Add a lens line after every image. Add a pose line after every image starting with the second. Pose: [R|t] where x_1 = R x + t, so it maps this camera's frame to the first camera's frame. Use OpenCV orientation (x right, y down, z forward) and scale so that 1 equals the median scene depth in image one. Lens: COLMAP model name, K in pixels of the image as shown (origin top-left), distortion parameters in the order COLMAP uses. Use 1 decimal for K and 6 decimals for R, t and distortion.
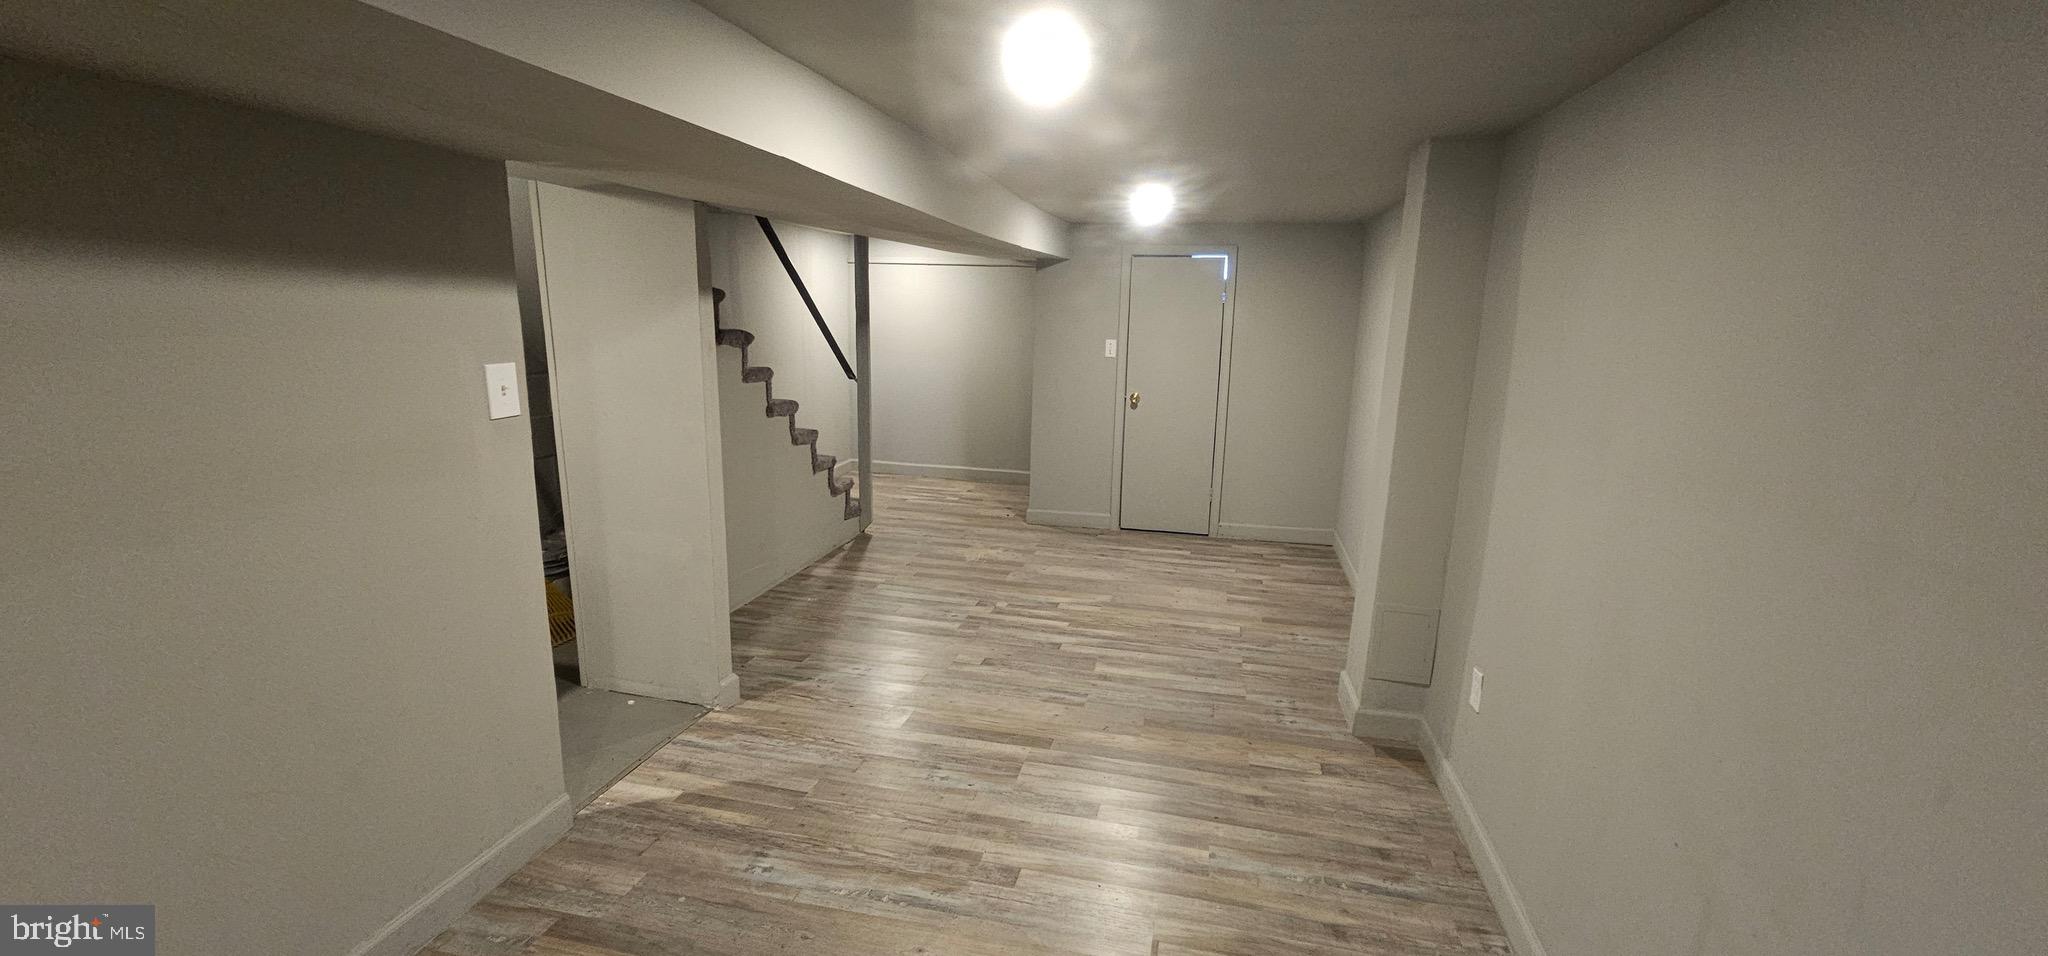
lens RADIAL K [[837.0, 0, 1026.8], [0, 837.0, 491.9], [0, 0, 1]] dist [-0.002265, 0.000664]
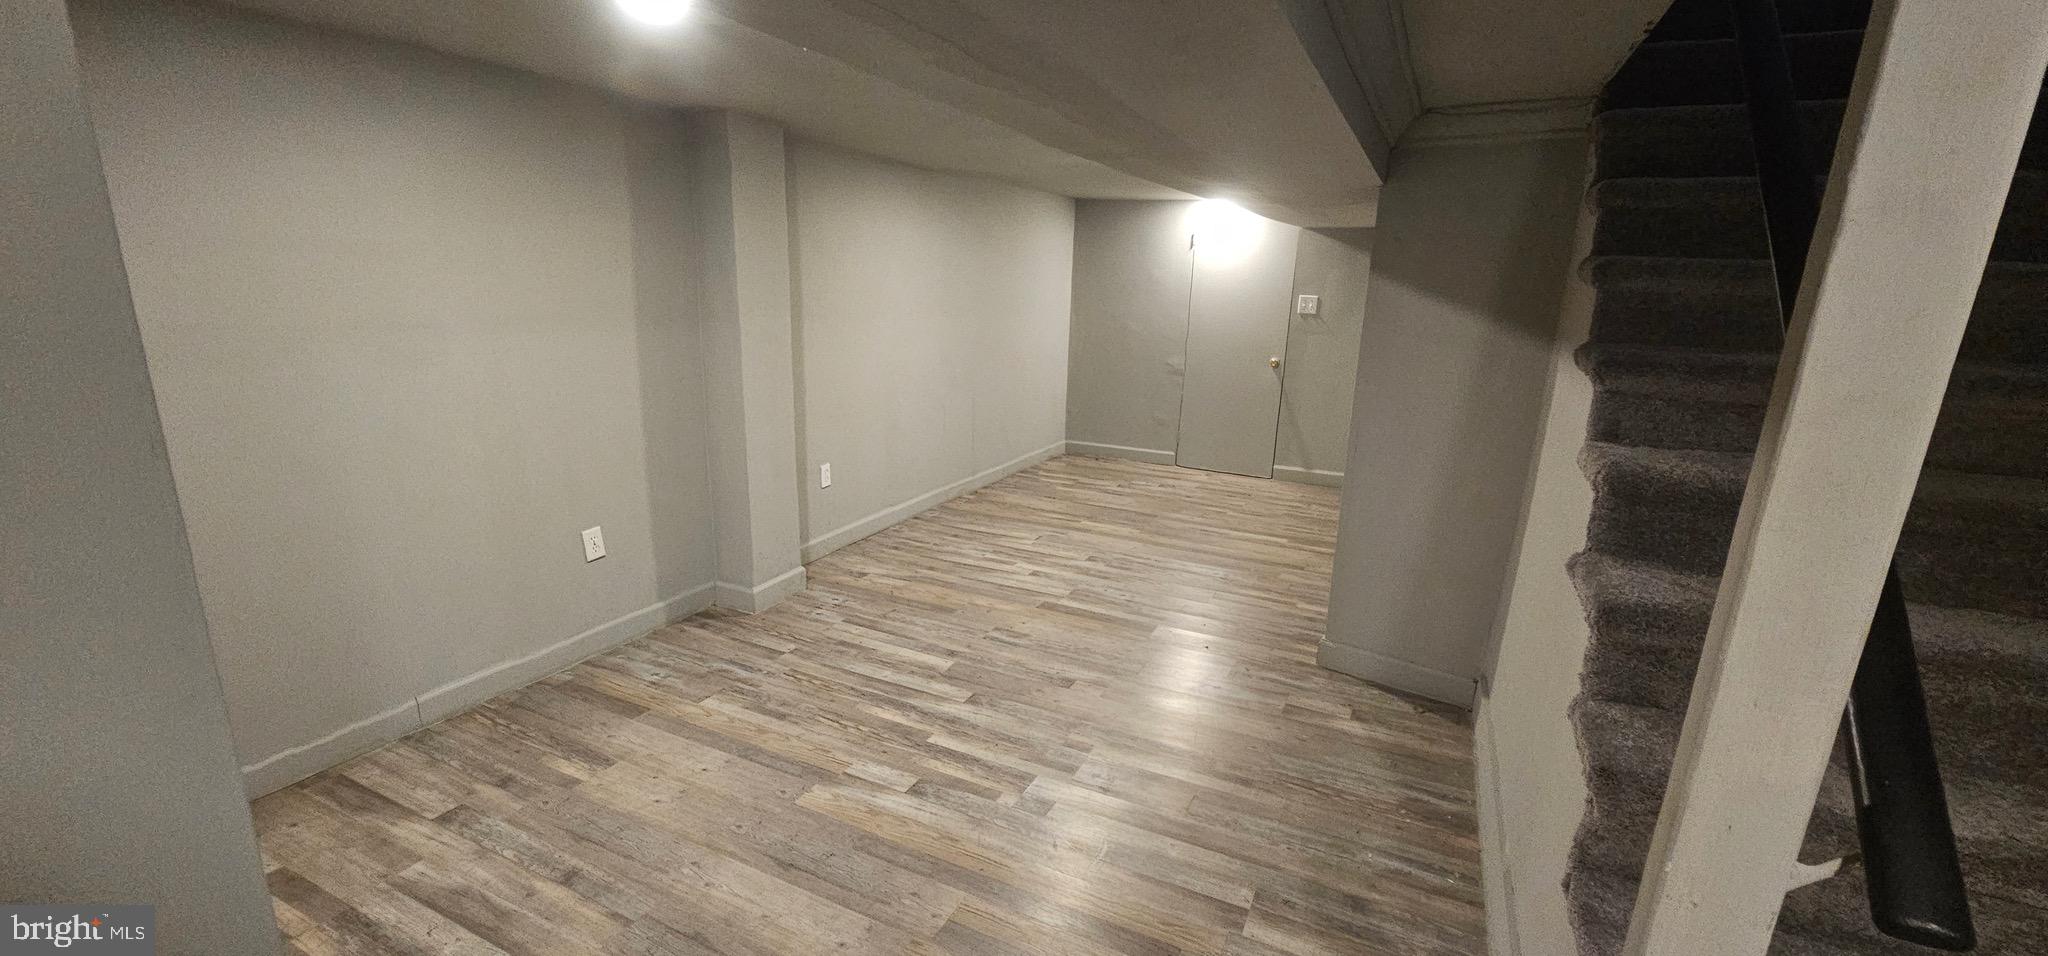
lens RADIAL K [[837.0, 0, 1024.0], [0, 837.0, 477.2], [0, 0, 1]] dist [-0.002265, 0.000664]
pose [[-0.972186, -0.105714, 0.208995, -0.179616], [-0.003023, 0.897930, 0.440128, -0.409935], [-0.234191, 0.427255, -0.873274, 1.864369]]
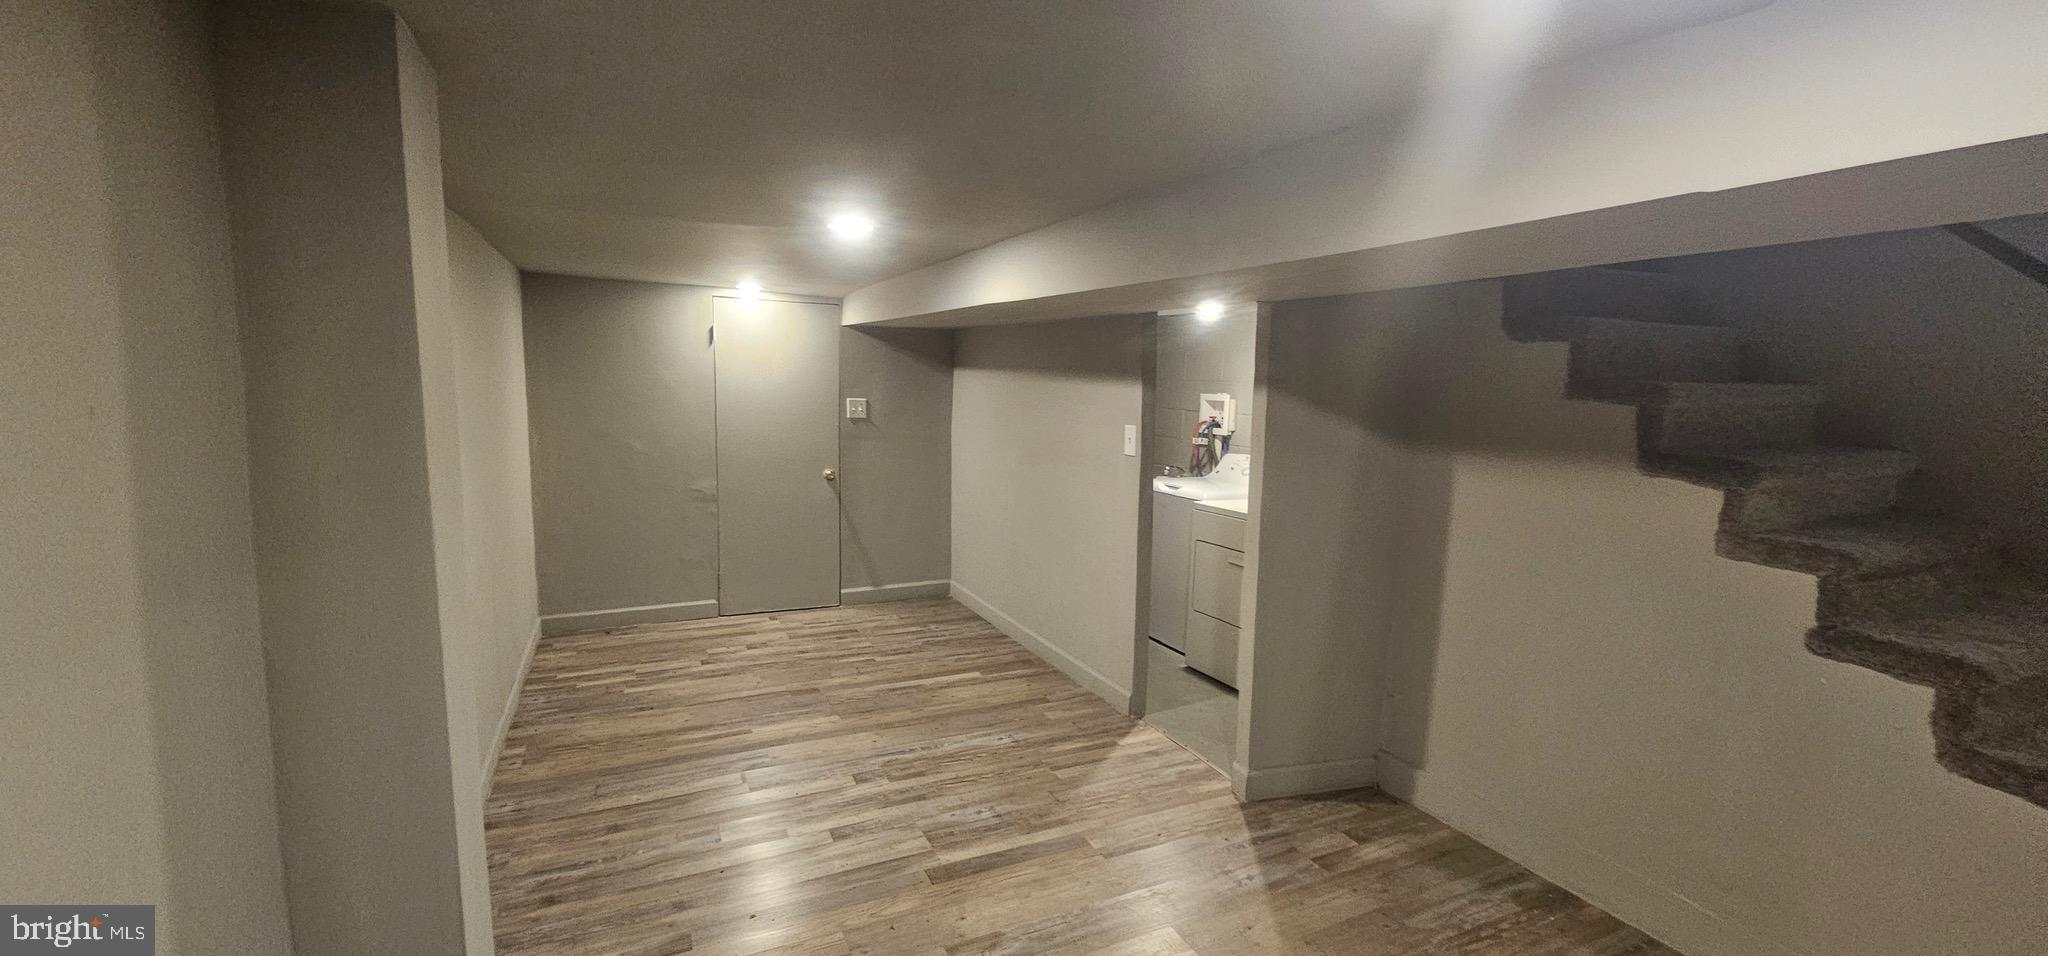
lens RADIAL K [[837.0, 0, 1024.7], [0, 837.0, 482.6], [0, 0, 1]] dist [-0.002265, 0.000664]
pose [[-0.782273, 0.034210, -0.621996, 0.431509], [-0.171557, 0.948047, 0.267908, -0.305193], [0.598846, 0.316285, -0.735763, 1.416735]]
